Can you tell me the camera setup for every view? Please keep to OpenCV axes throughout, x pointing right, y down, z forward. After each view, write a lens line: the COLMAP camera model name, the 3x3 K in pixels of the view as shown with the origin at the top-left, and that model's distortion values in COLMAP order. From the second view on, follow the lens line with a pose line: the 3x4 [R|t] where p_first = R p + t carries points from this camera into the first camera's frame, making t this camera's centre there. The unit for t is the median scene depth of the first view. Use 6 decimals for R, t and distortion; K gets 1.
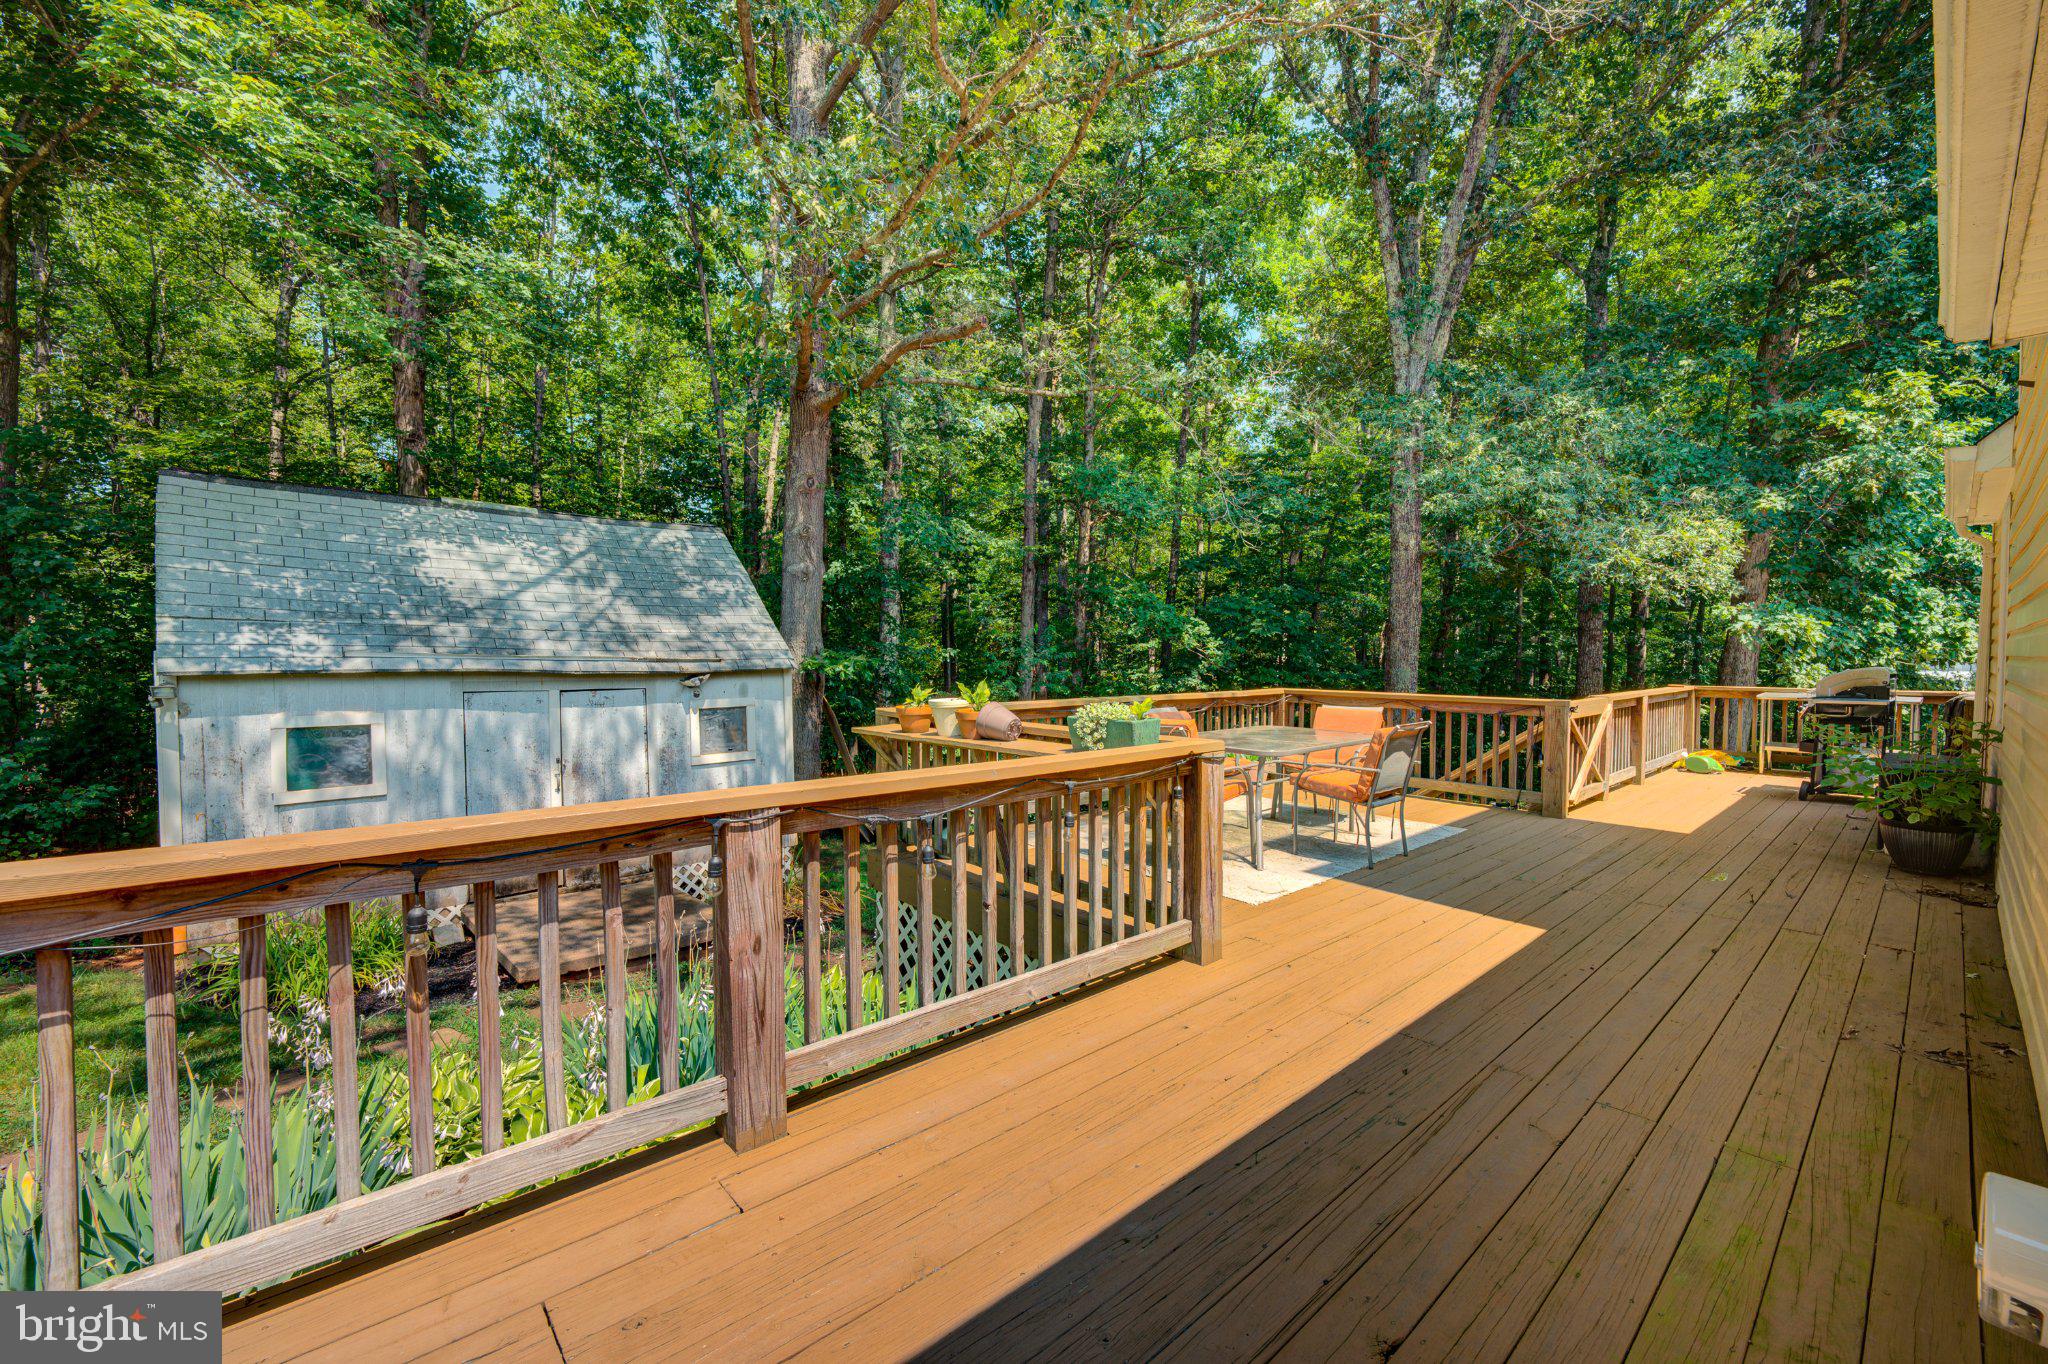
lens RADIAL K [[822.3, 0, 1026.1], [0, 822.3, 673.4], [0, 0, 1]] dist [-0.008863, -0.000144]
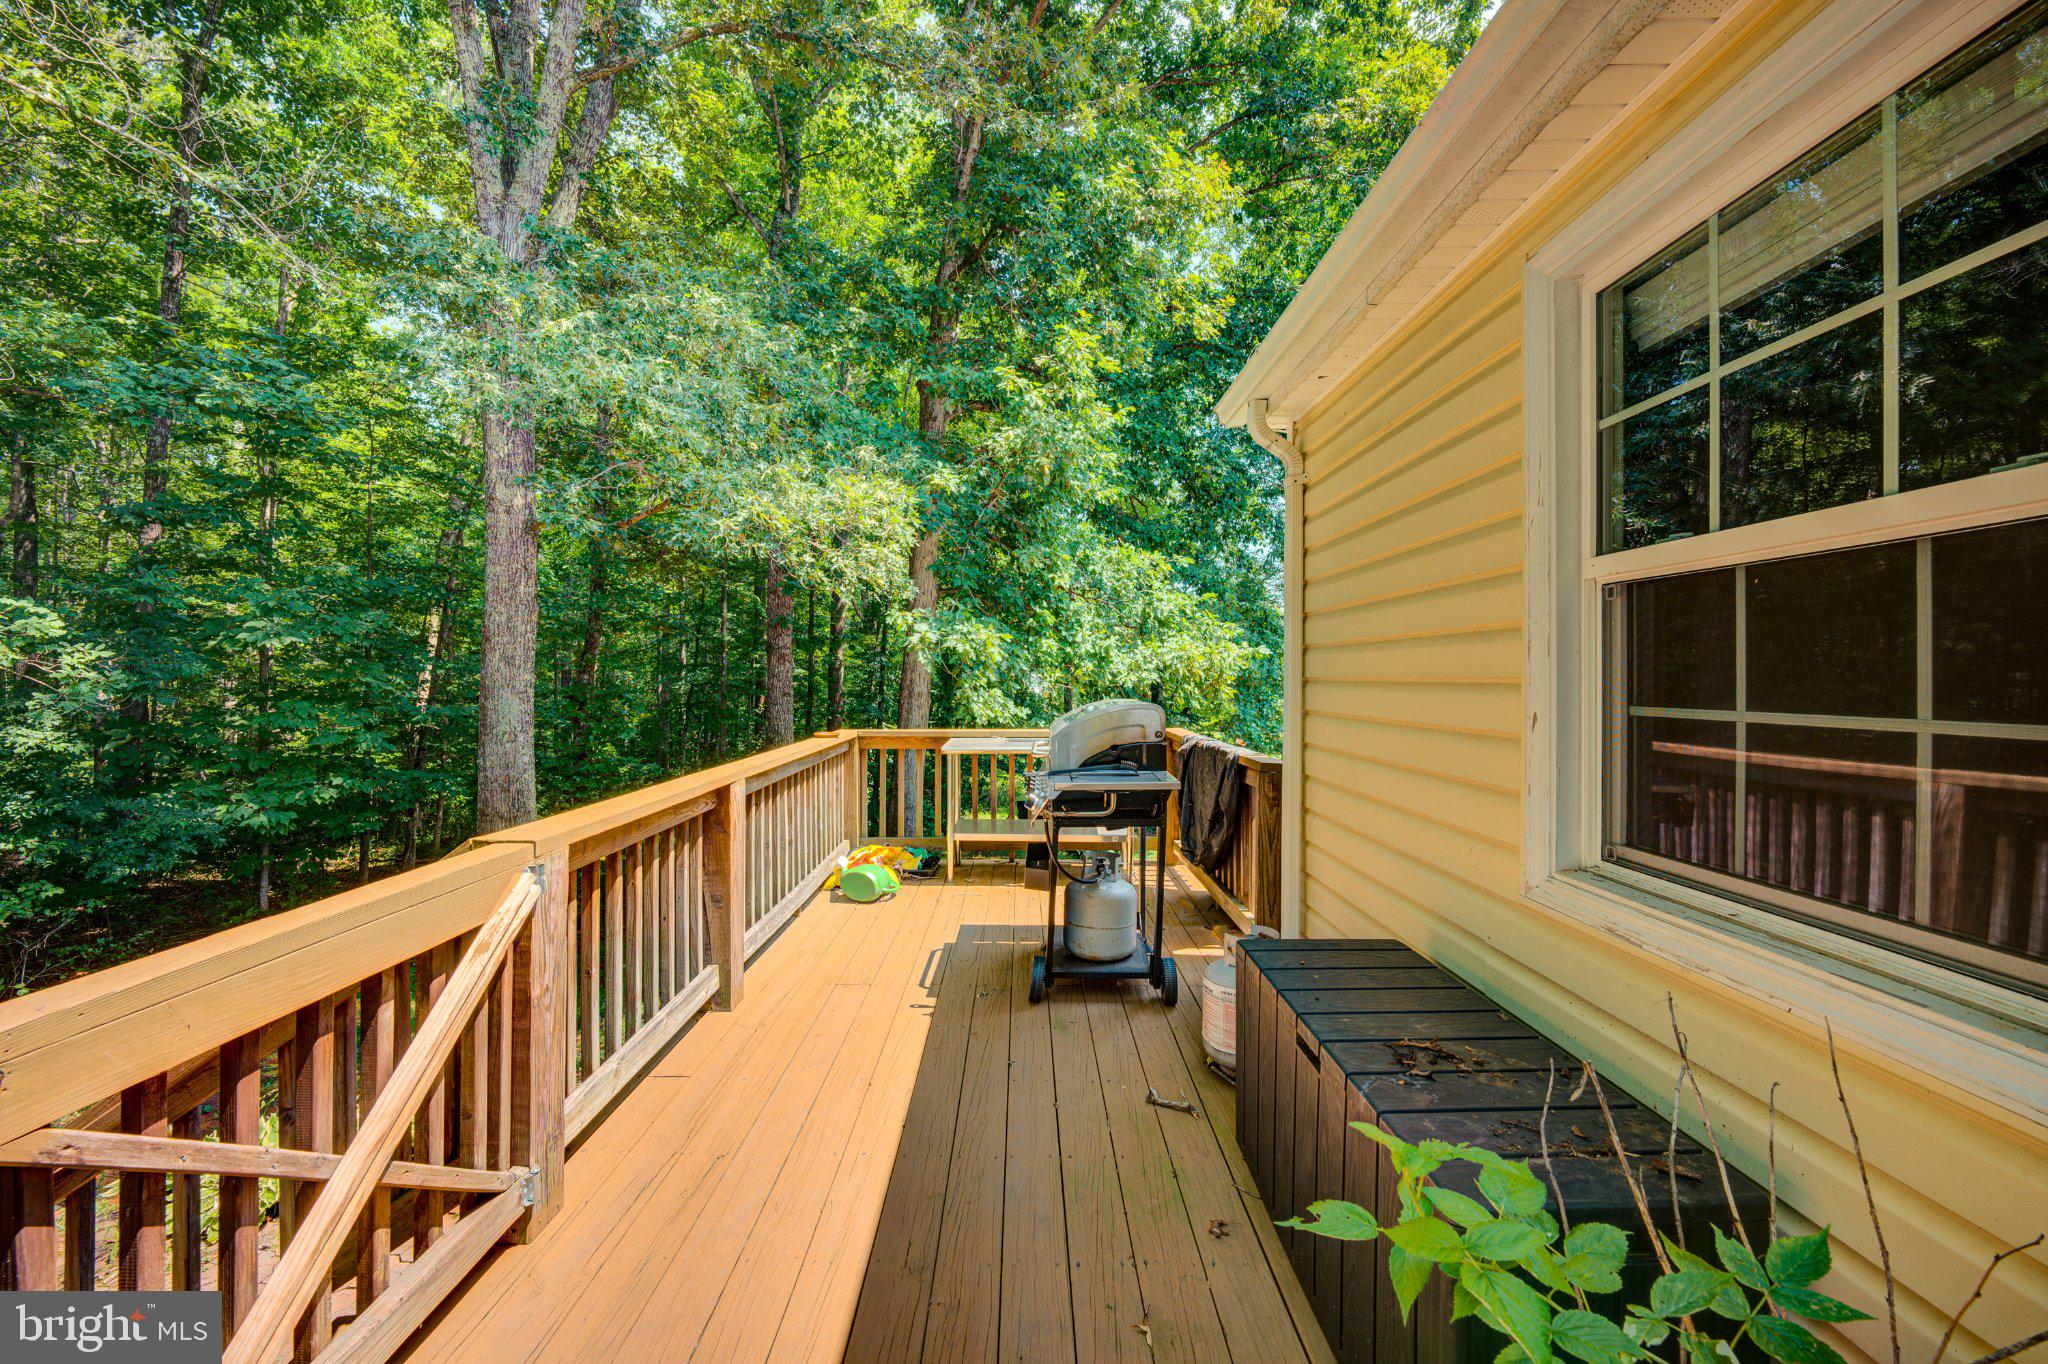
lens RADIAL K [[811.0, 0, 1024.0], [0, 811.0, 682.0], [0, 0, 1]] dist [-0.000861, 0.000019]
pose [[0.659328, -0.005226, 0.751838, 0.464164], [0.018513, 0.999785, -0.009286, -0.012242], [-0.751628, 0.020041, 0.659283, 0.533134]]
